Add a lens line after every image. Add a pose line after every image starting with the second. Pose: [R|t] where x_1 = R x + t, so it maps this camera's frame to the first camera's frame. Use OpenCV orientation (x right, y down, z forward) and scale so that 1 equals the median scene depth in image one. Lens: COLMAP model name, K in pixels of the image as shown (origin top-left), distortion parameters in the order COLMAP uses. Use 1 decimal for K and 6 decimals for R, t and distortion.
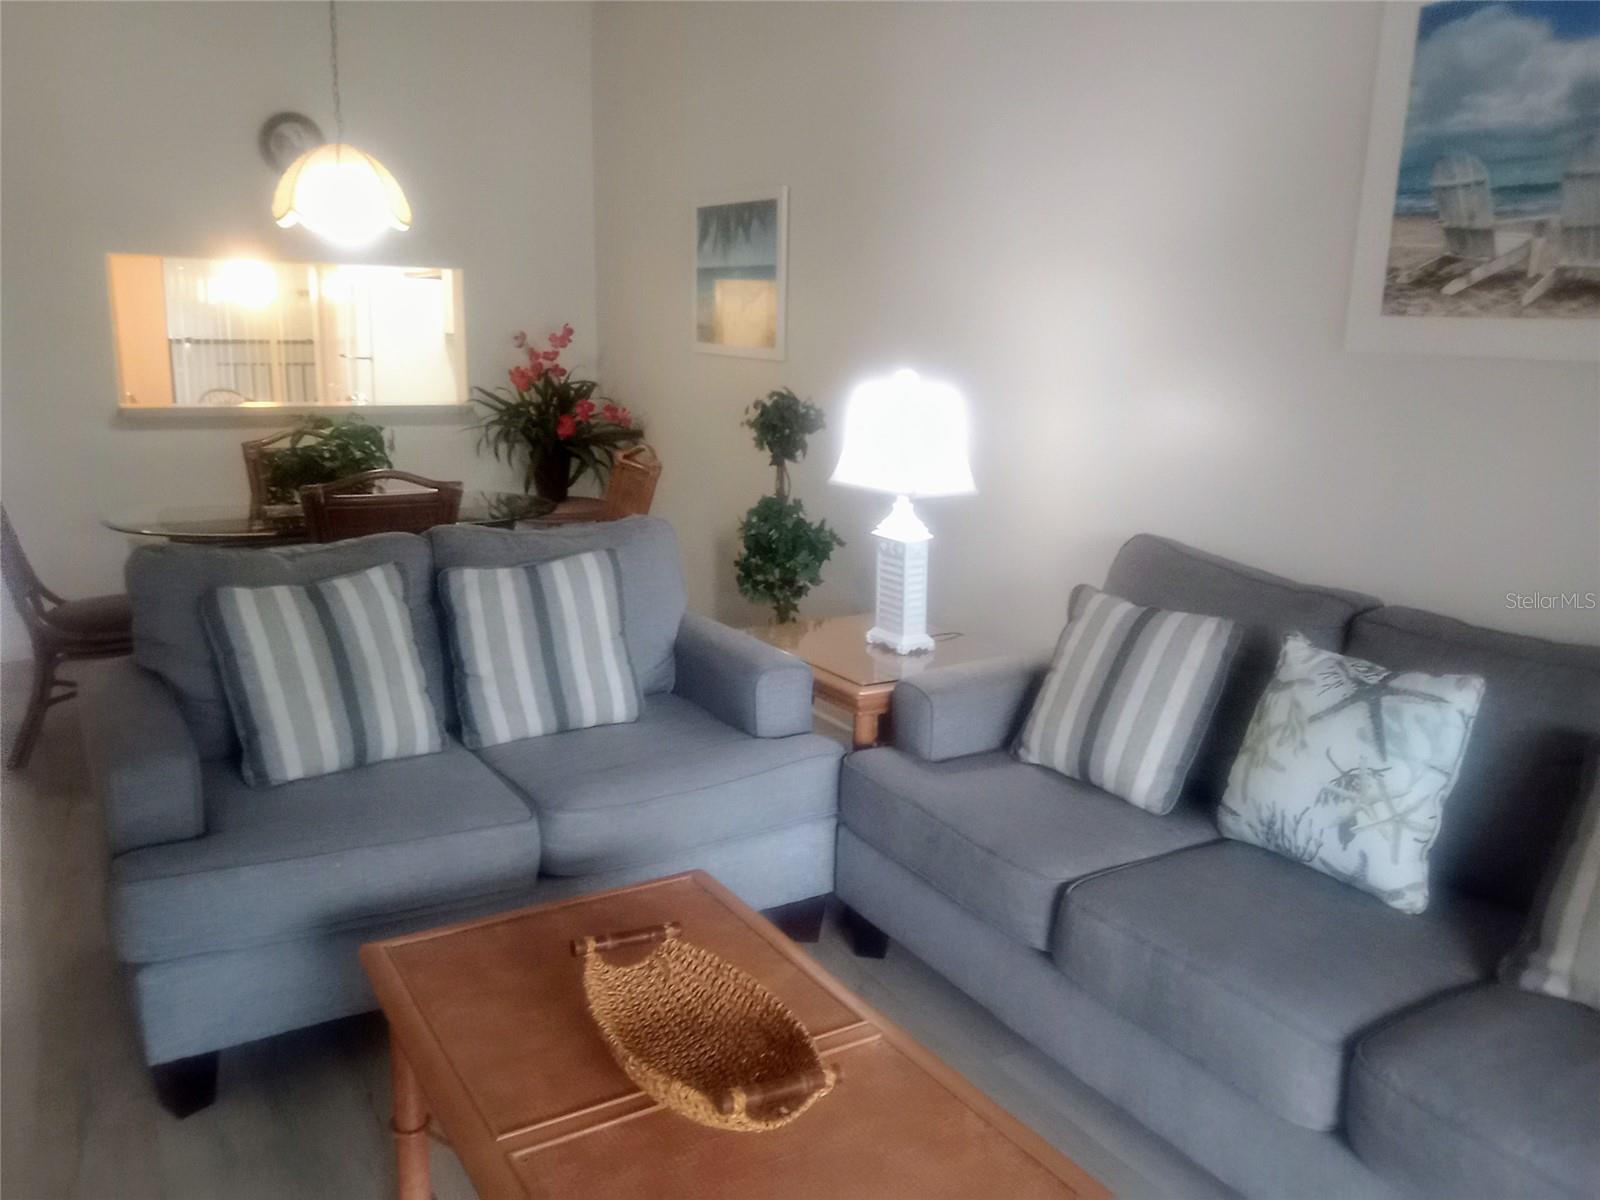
lens RADIAL K [[1289.1, 0, 800.0], [0, 1289.1, 600.0], [0, 0, 1]] dist [-0.008407, -0.000805]
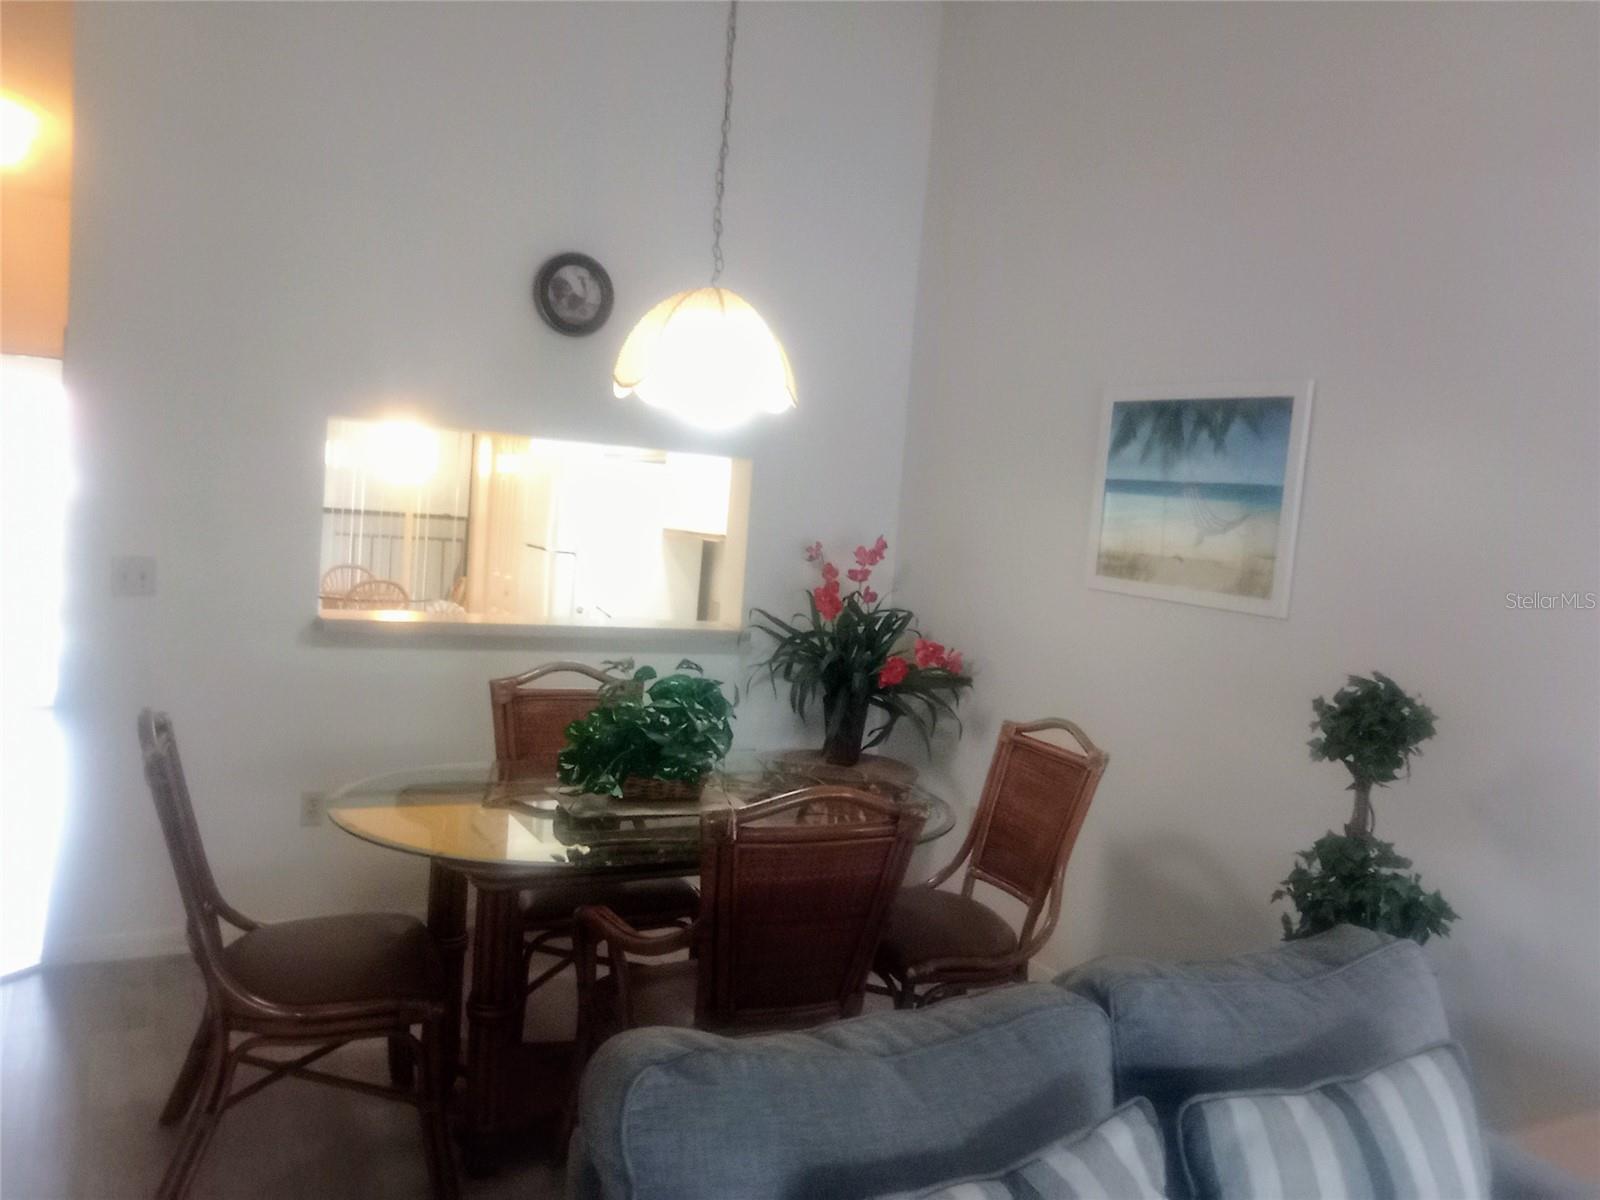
lens RADIAL K [[1279.0, 0, 800.0], [0, 1279.0, 600.0], [0, 0, 1]] dist [0.003866, -0.000353]
pose [[0.997982, 0.058911, -0.023700, -0.210479], [-0.061627, 0.988538, -0.137824, -0.067132], [0.015309, 0.139006, 0.990173, 0.242494]]
